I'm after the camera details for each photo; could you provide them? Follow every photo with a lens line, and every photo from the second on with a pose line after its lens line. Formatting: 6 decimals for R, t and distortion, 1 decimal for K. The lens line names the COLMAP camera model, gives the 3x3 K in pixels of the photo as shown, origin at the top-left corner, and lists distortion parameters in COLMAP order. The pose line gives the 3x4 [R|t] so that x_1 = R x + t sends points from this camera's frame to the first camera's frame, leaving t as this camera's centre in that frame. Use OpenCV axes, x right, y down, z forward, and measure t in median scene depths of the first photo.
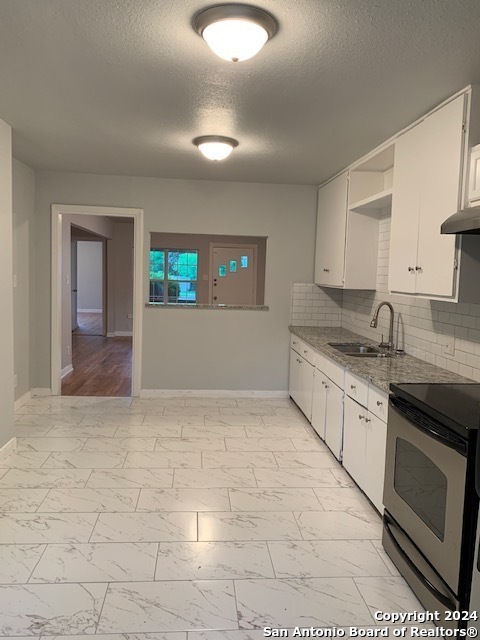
lens RADIAL K [[481.4, 0, 231.6], [0, 481.4, 319.7], [0, 0, 1]] dist [0.003293, -0.000506]
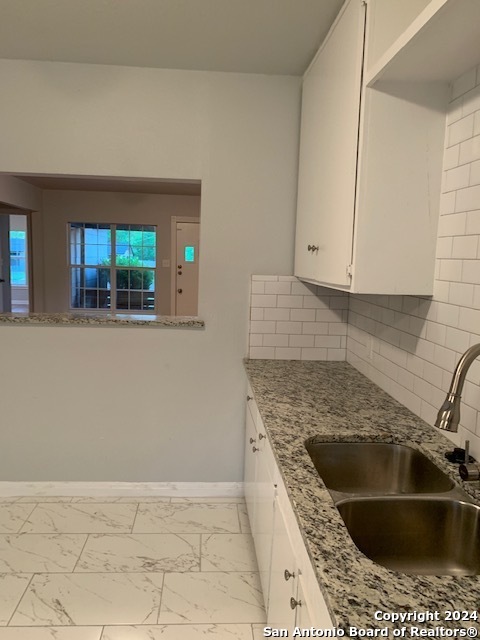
lens RADIAL K [[486.2, 0, 240.0], [0, 486.2, 320.0], [0, 0, 1]] dist [-0.000960, -0.006352]
pose [[0.999989, 0.004098, 0.002440, 0.128119], [-0.004164, 0.999609, 0.027640, -0.047972], [-0.002326, -0.027650, 0.999615, 0.546499]]
